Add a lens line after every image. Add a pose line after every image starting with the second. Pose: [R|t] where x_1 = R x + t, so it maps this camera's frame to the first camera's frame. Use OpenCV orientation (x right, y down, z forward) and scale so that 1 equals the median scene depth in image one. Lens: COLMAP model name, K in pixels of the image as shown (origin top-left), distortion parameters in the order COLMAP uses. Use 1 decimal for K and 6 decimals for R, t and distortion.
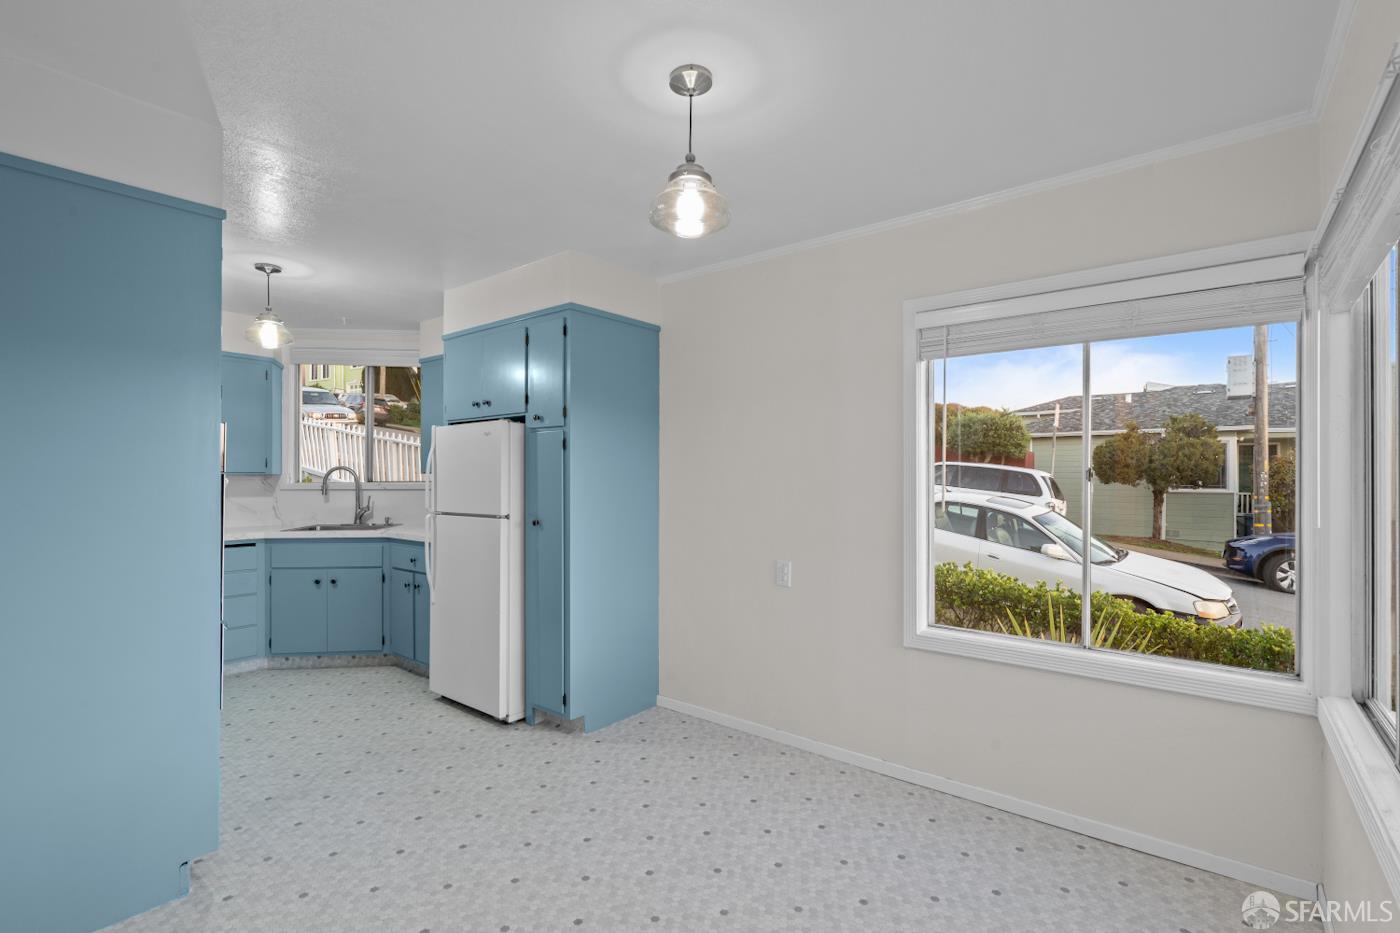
lens RADIAL K [[629.3, 0, 697.6], [0, 629.3, 475.9], [0, 0, 1]] dist [-0.000314, 0.001286]
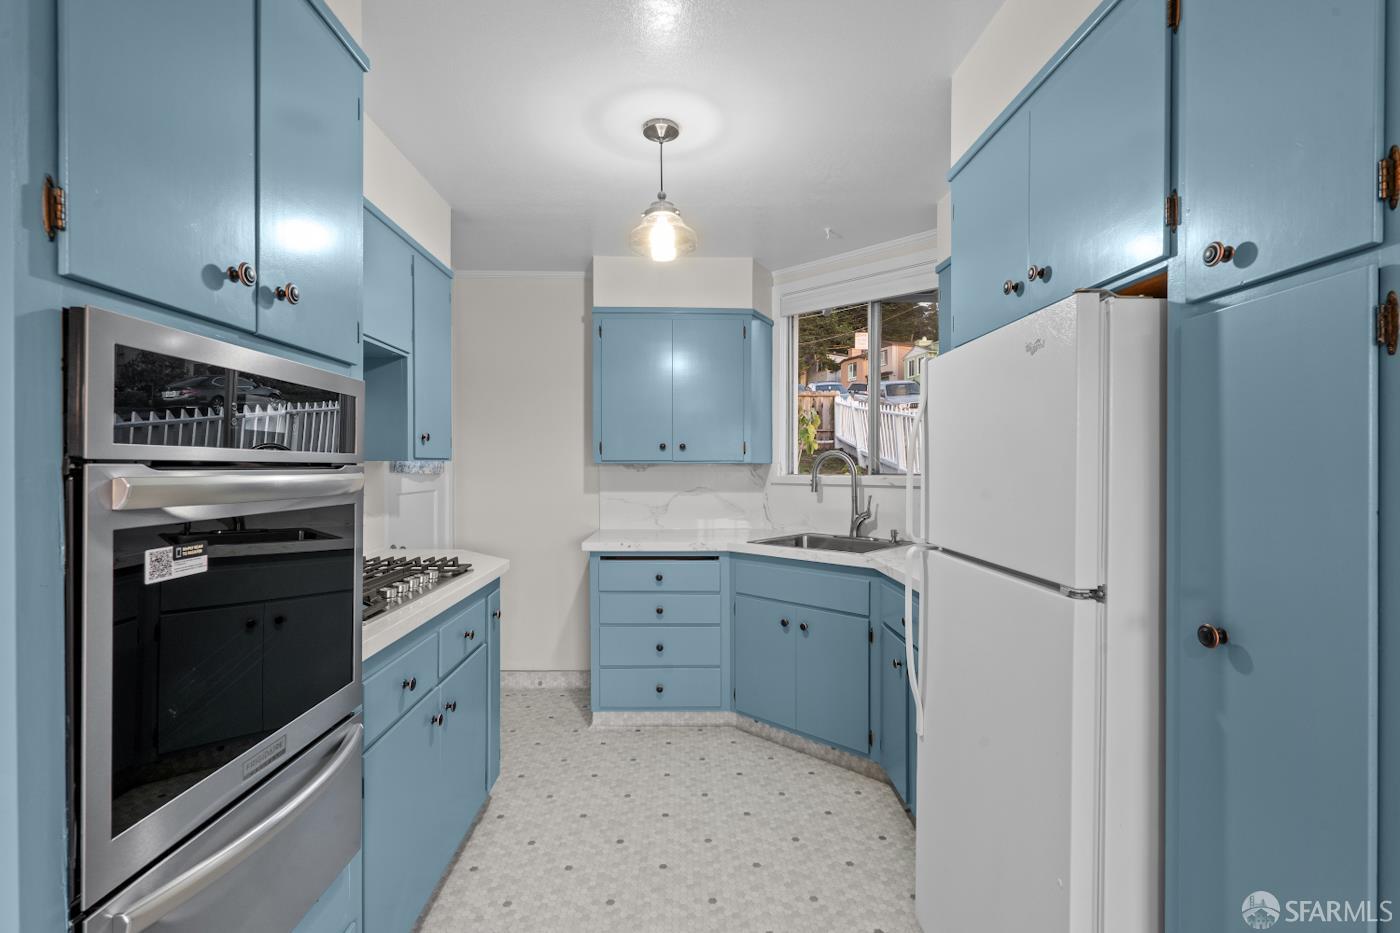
lens RADIAL K [[629.3, 0, 689.8], [0, 629.3, 469.6], [0, 0, 1]] dist [-0.000314, 0.001286]
pose [[0.628566, 0.004193, -0.777745, -0.143769], [0.001926, 0.999974, 0.006948, -0.000788], [0.777754, -0.005865, 0.628542, 0.498212]]
